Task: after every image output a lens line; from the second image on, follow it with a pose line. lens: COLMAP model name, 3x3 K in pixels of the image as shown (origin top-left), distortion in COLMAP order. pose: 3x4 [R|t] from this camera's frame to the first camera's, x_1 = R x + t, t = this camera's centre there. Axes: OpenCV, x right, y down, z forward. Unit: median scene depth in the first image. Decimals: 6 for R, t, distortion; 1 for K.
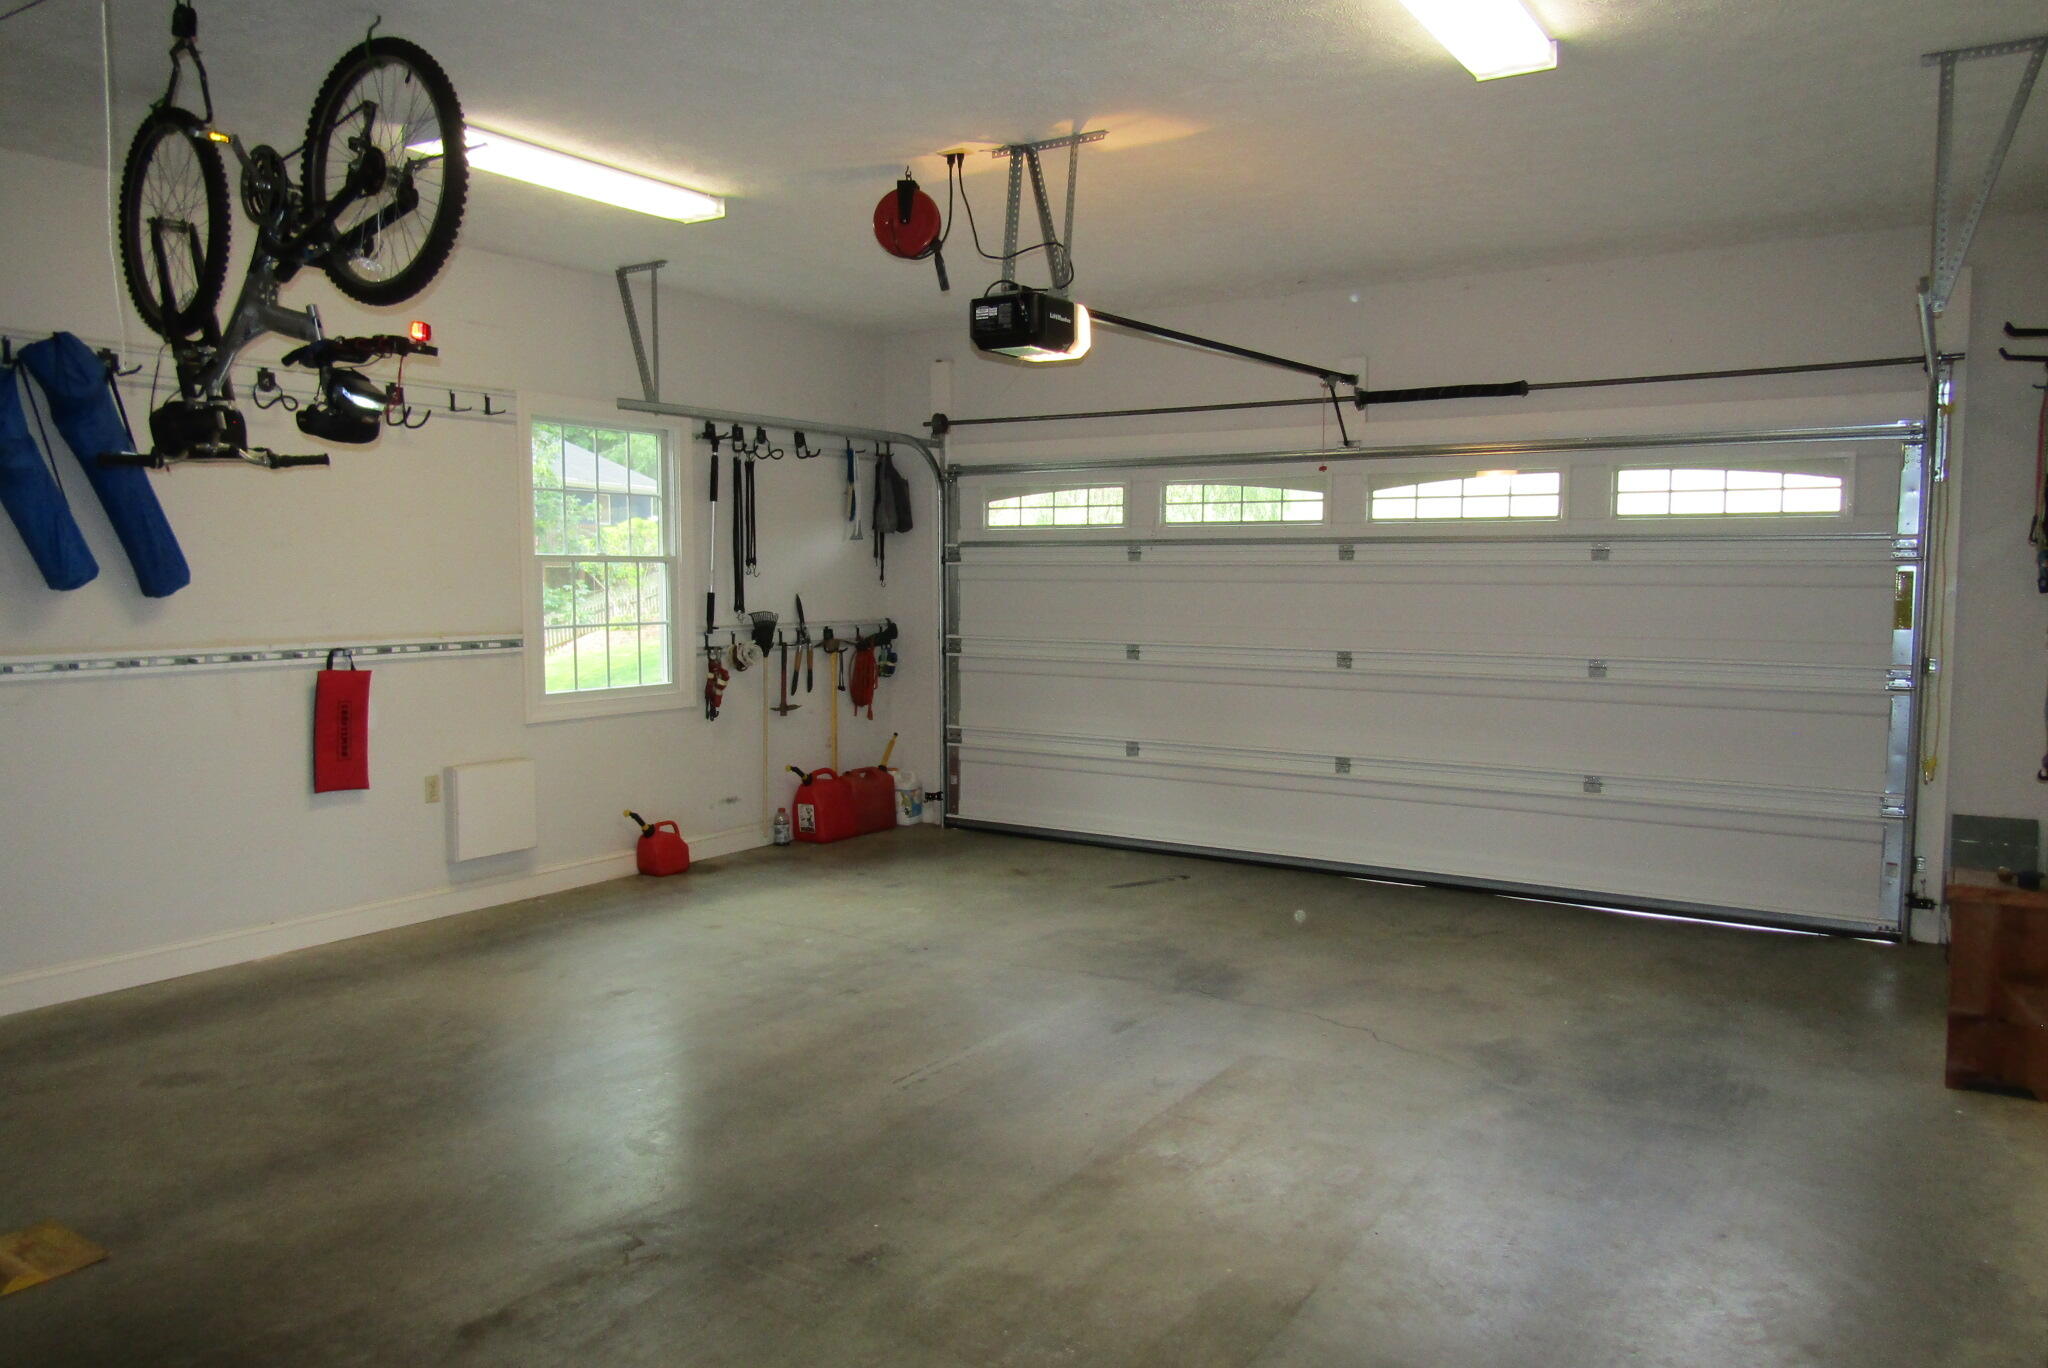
lens RADIAL K [[1455.2, 0, 1024.0], [0, 1455.2, 684.0], [0, 0, 1]] dist [-0.011140, -0.001817]
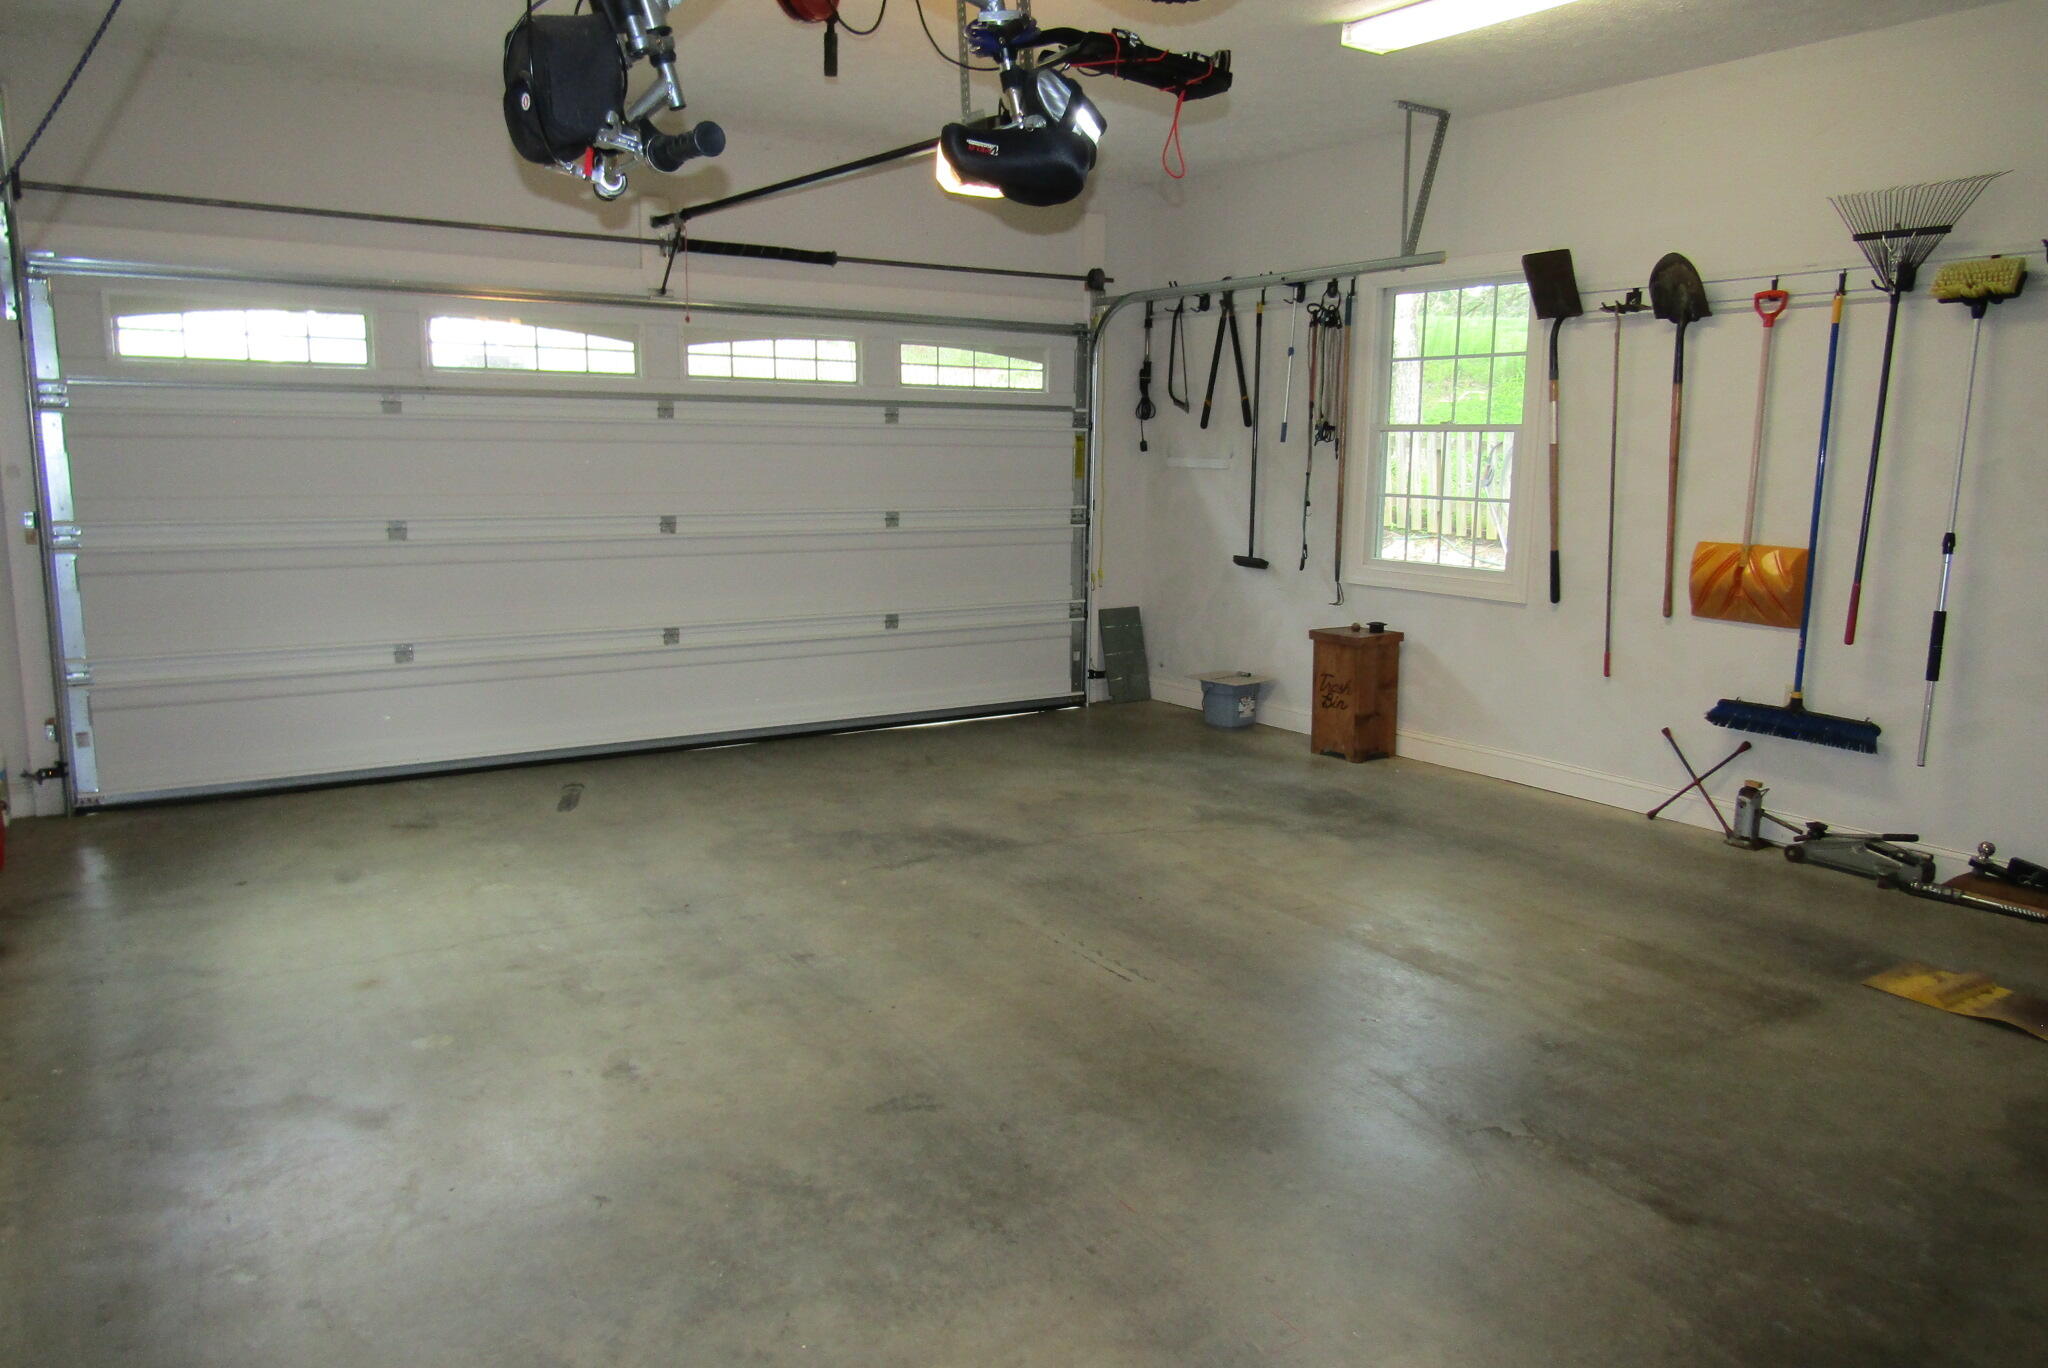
lens RADIAL K [[1487.4, 0, 1026.5], [0, 1487.4, 660.3], [0, 0, 1]] dist [0.048549, -0.109540]
pose [[0.392653, -0.134294, 0.909829, -0.630816], [0.057543, 0.990930, 0.121432, -0.036412], [-0.917885, 0.004673, 0.396819, 0.434665]]
